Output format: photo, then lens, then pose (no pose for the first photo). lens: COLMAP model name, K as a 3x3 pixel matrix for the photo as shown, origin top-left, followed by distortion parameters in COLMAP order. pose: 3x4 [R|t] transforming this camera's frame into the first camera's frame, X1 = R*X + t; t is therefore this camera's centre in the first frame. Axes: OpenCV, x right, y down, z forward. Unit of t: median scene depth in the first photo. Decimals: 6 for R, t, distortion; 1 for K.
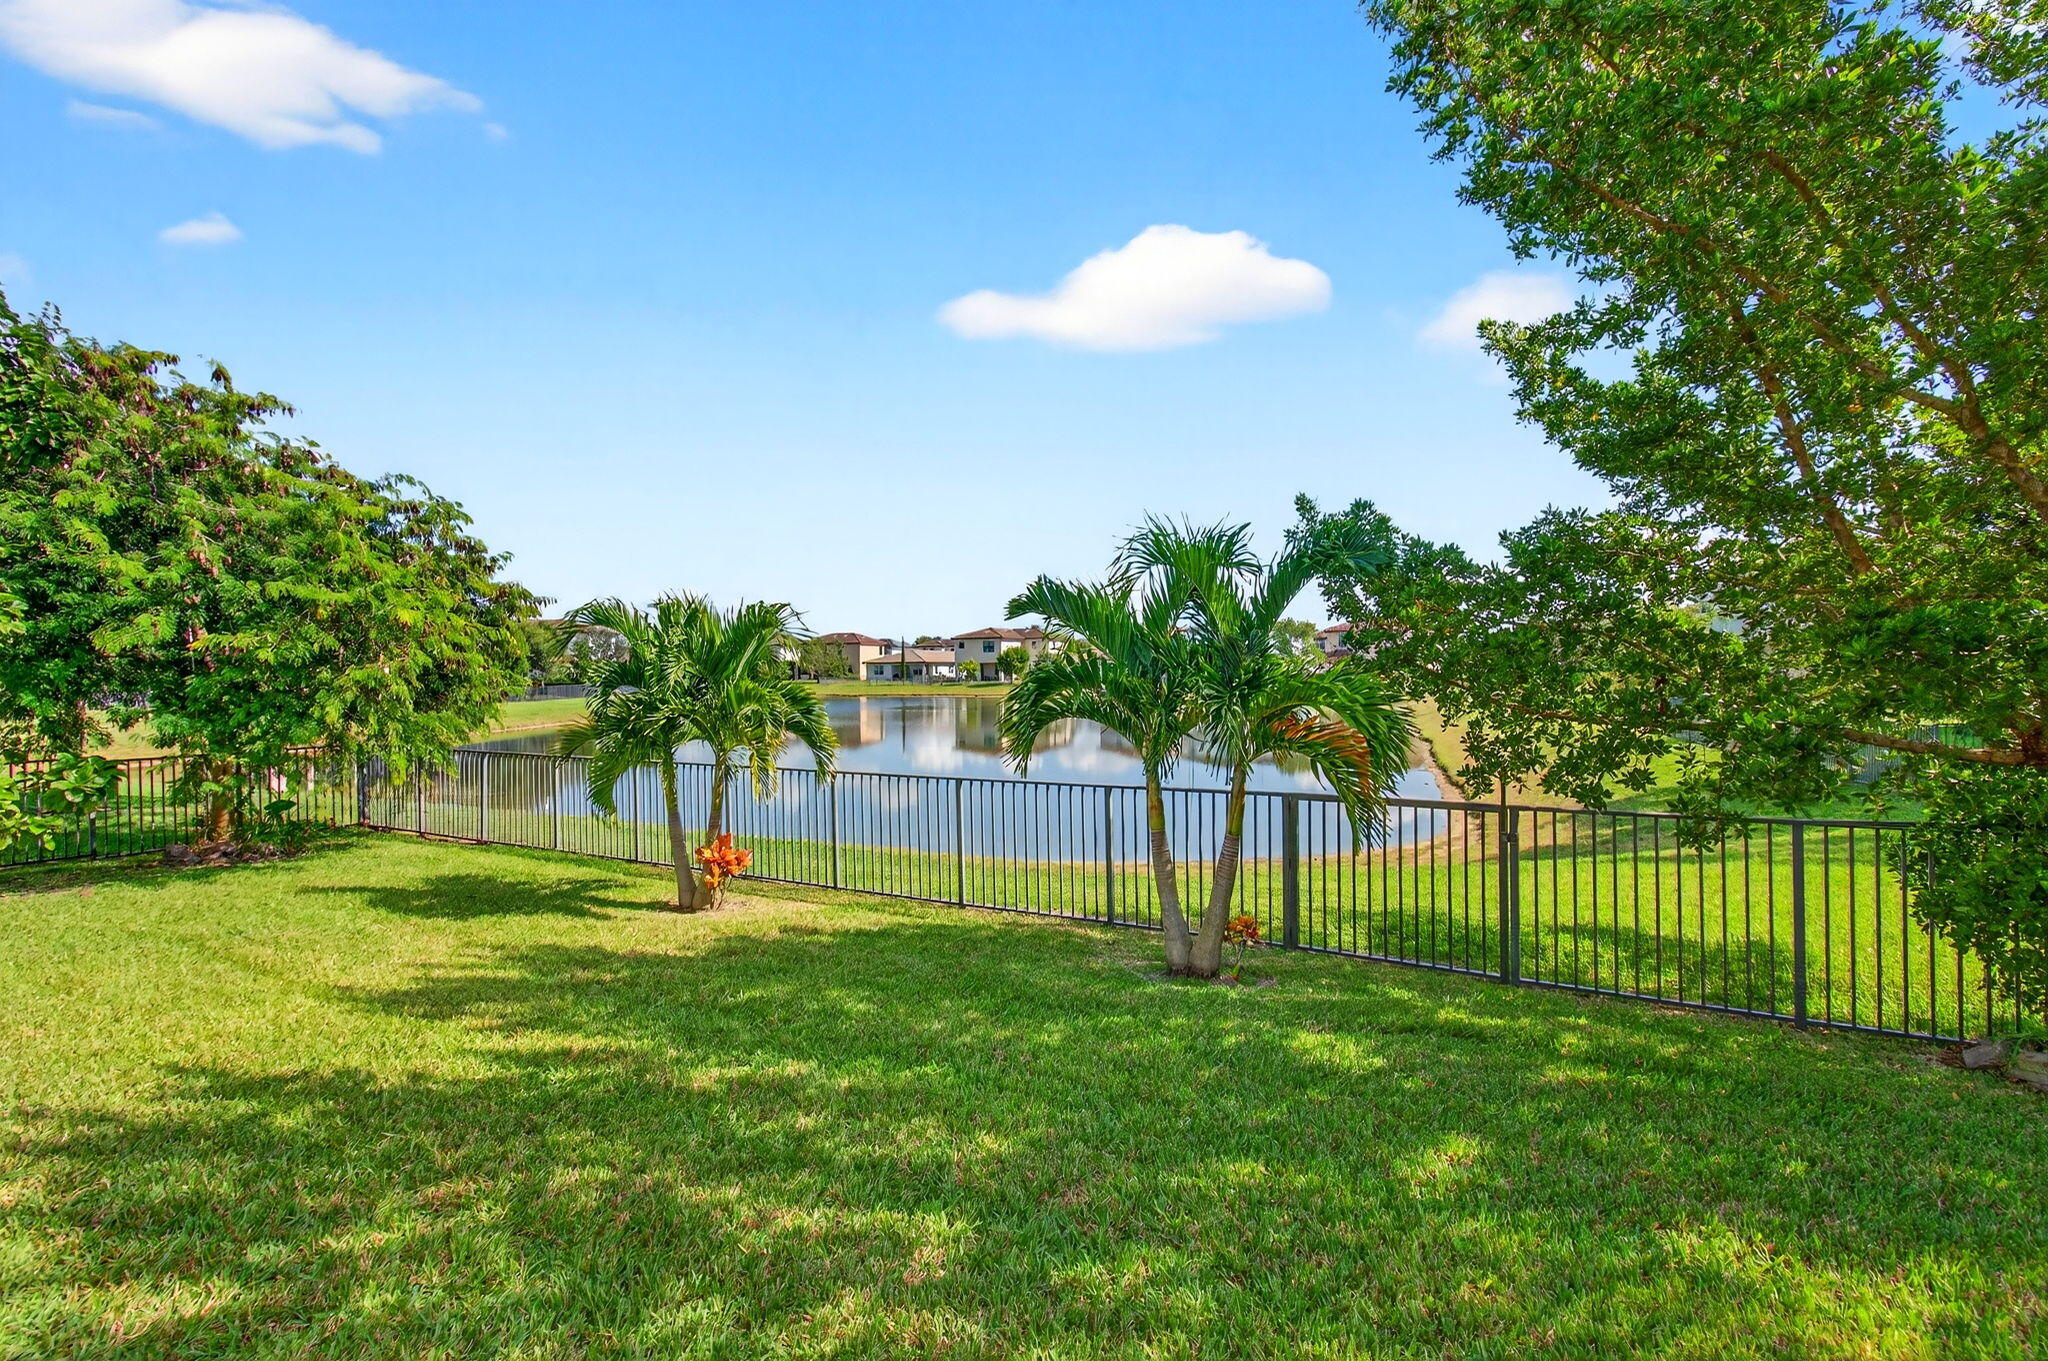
lens RADIAL K [[1015.0, 0, 1022.0], [0, 1015.0, 687.7], [0, 0, 1]] dist [0.031803, 0.000160]
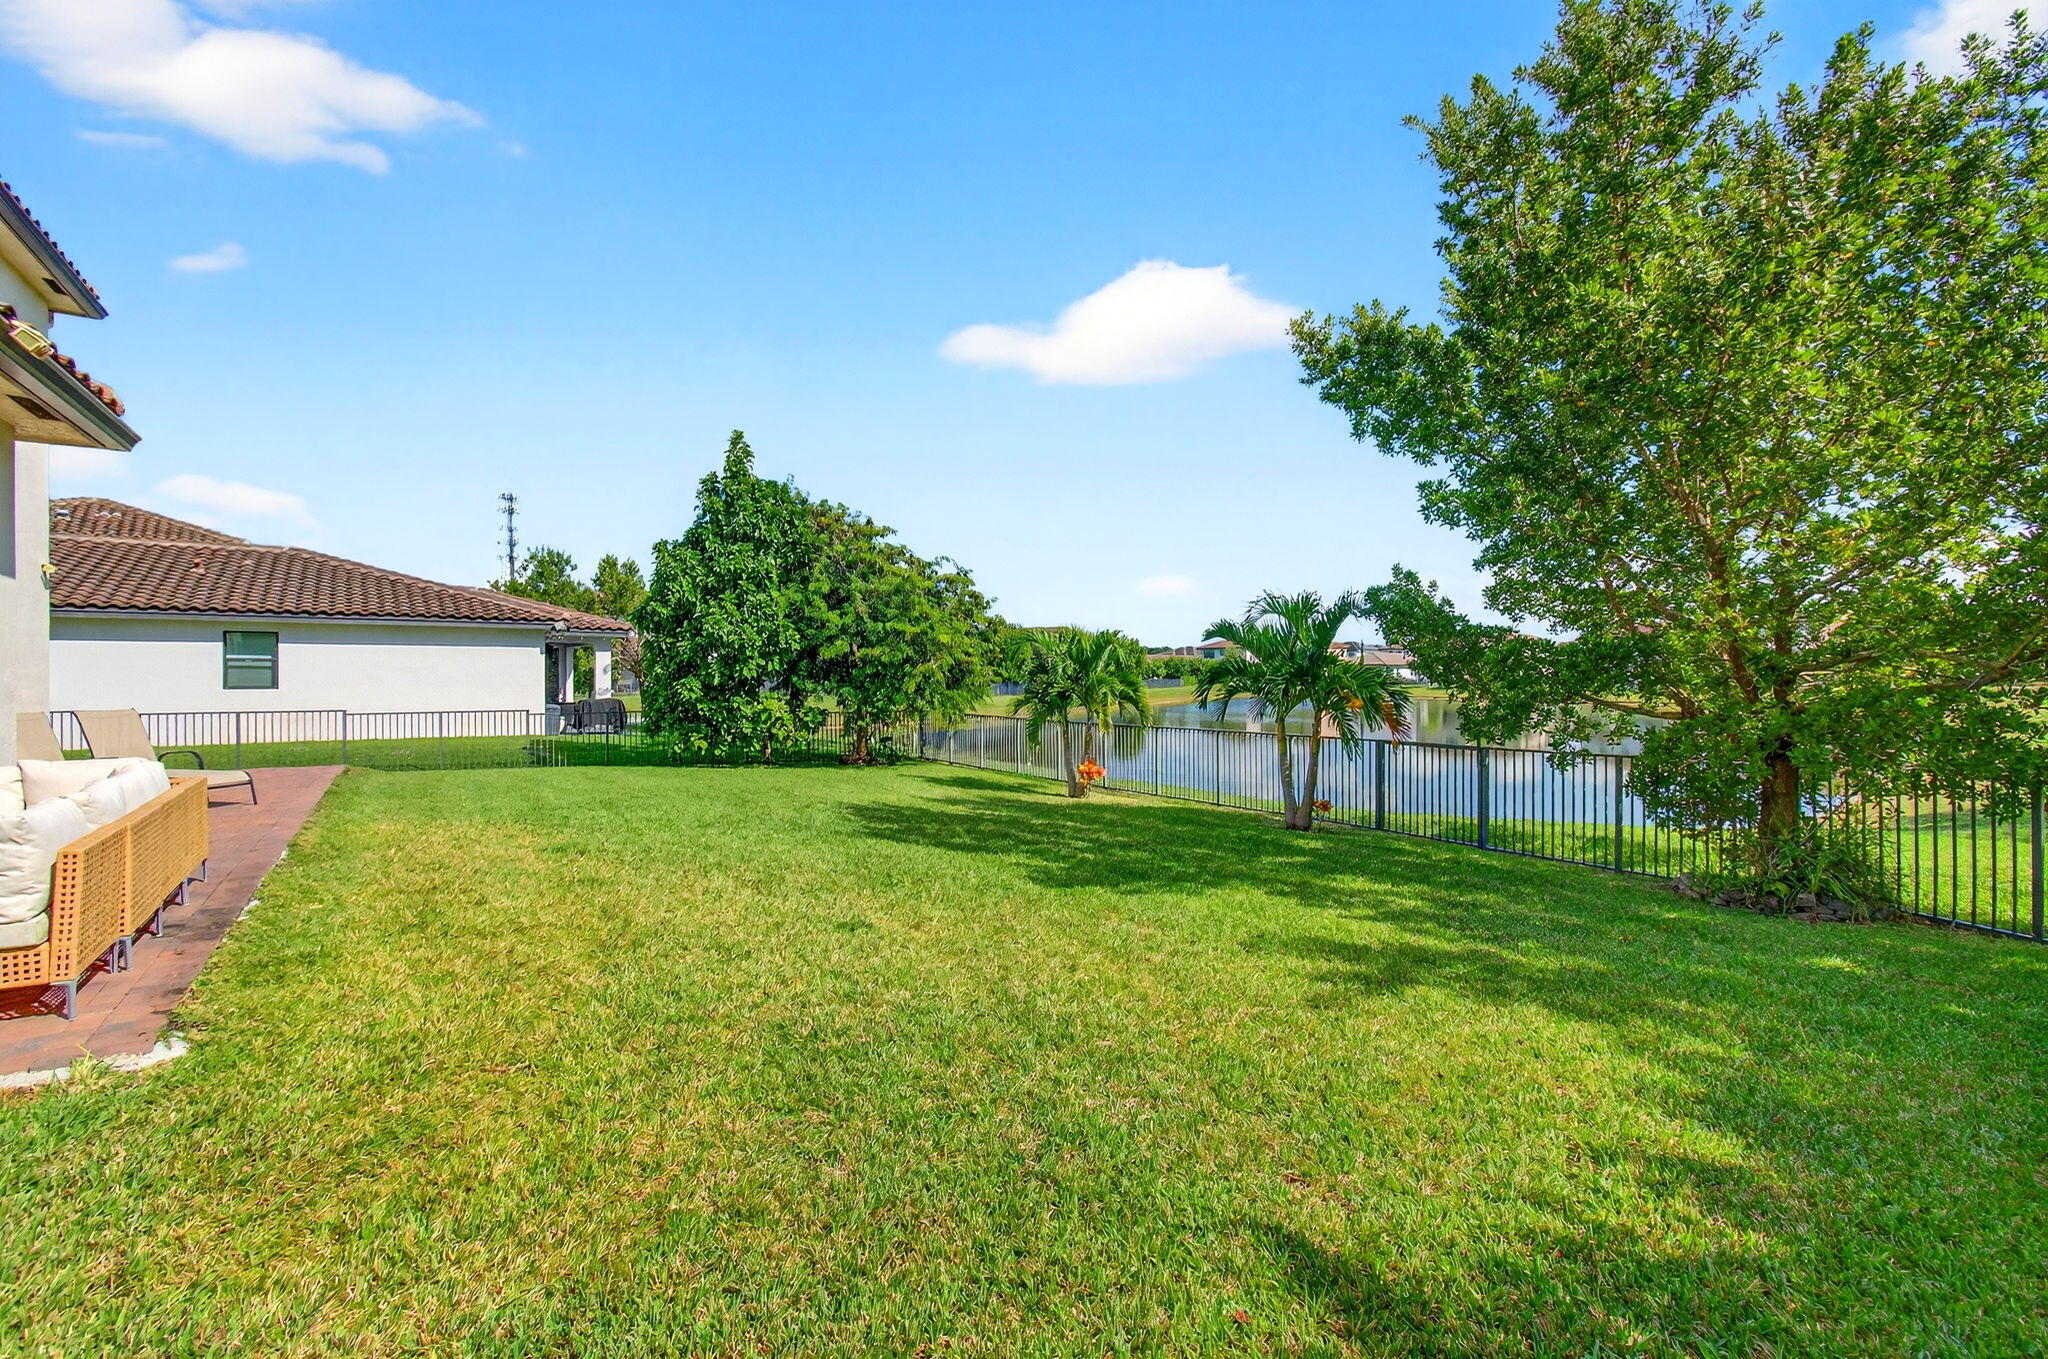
lens RADIAL K [[906.4, 0, 1017.9], [0, 906.4, 673.8], [0, 0, 1]] dist [0.001935, 0.000419]
pose [[0.894475, 0.005591, -0.447084, 0.294089], [-0.010570, 0.999907, -0.008643, 0.010361], [0.446994, 0.012456, 0.894450, -0.470081]]
